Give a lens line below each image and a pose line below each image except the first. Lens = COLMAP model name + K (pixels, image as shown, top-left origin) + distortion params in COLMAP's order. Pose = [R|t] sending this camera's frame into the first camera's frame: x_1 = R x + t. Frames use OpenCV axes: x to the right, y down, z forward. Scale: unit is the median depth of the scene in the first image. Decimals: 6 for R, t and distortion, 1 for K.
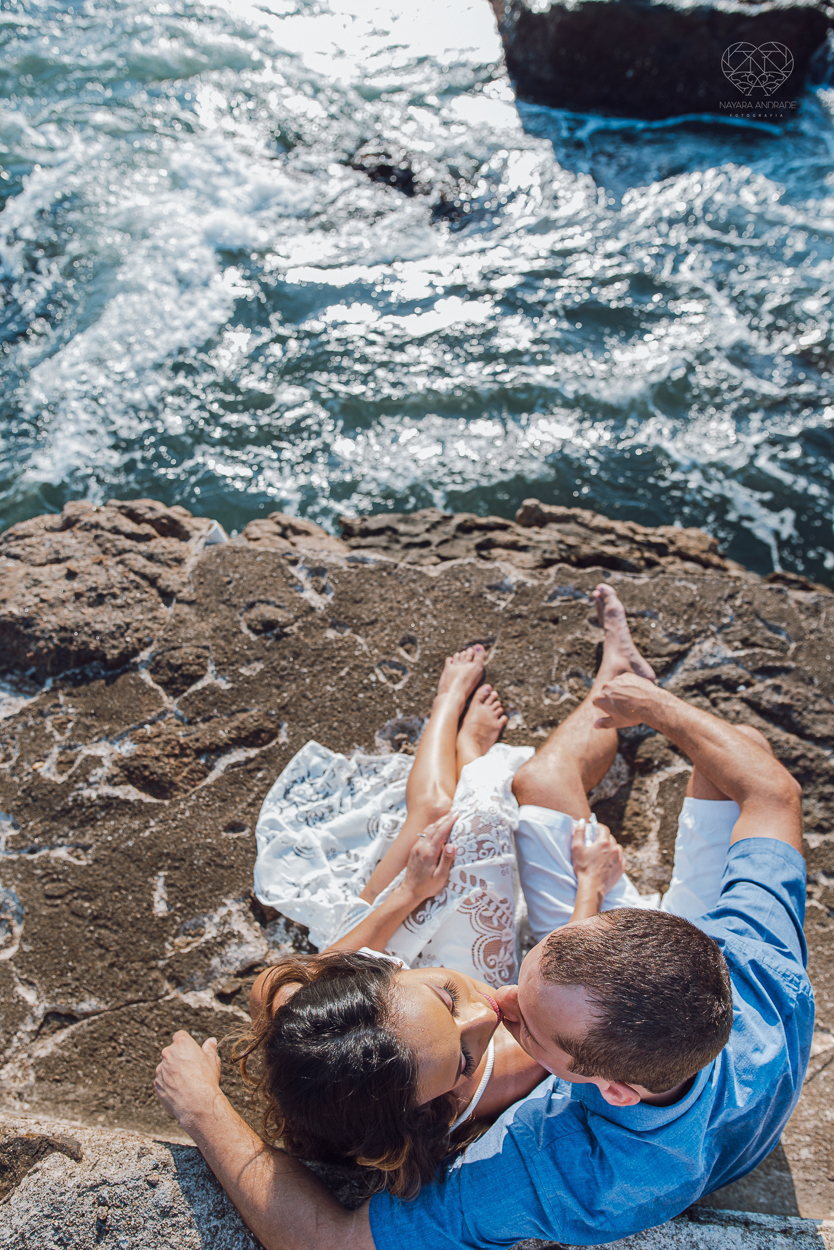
lens RADIAL K [[882.2, 0, 441.3], [0, 882.2, 623.6], [0, 0, 1]] dist [-0.069394, 0.027432]
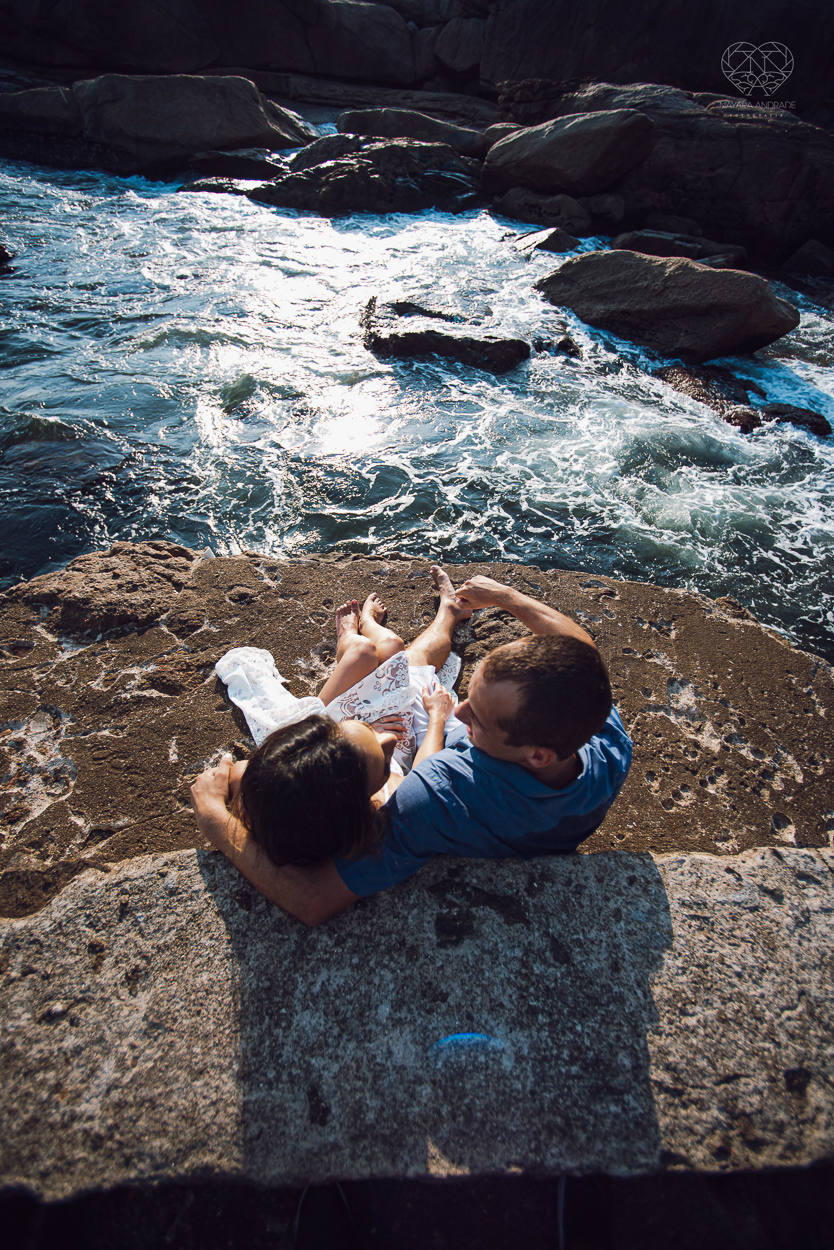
lens RADIAL K [[490.6, 0, 419.9], [0, 490.6, 621.0], [0, 0, 1]] dist [-0.063476, 0.028290]
pose [[0.986579, -0.048387, 0.155951, -0.012262], [0.067759, 0.990288, -0.121401, 0.192946], [-0.148562, 0.130339, 0.980276, 0.060231]]
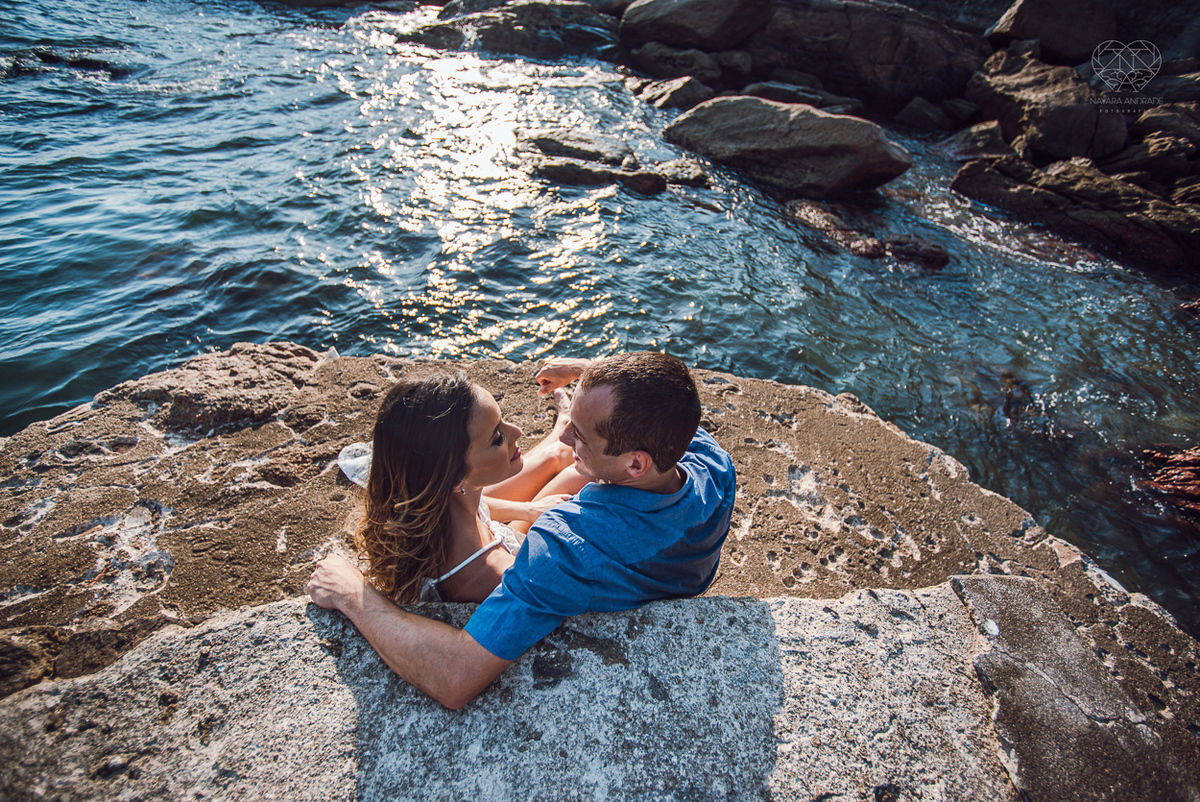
lens RADIAL K [[502.7, 0, 600.0], [0, 502.7, 401.0], [0, 0, 1]] dist [-0.058462, 0.024900]
pose [[0.973605, -0.042446, 0.224257, 0.023694], [0.093628, 0.970353, -0.222821, 0.282144], [-0.208150, 0.237937, 0.948715, 0.034362]]
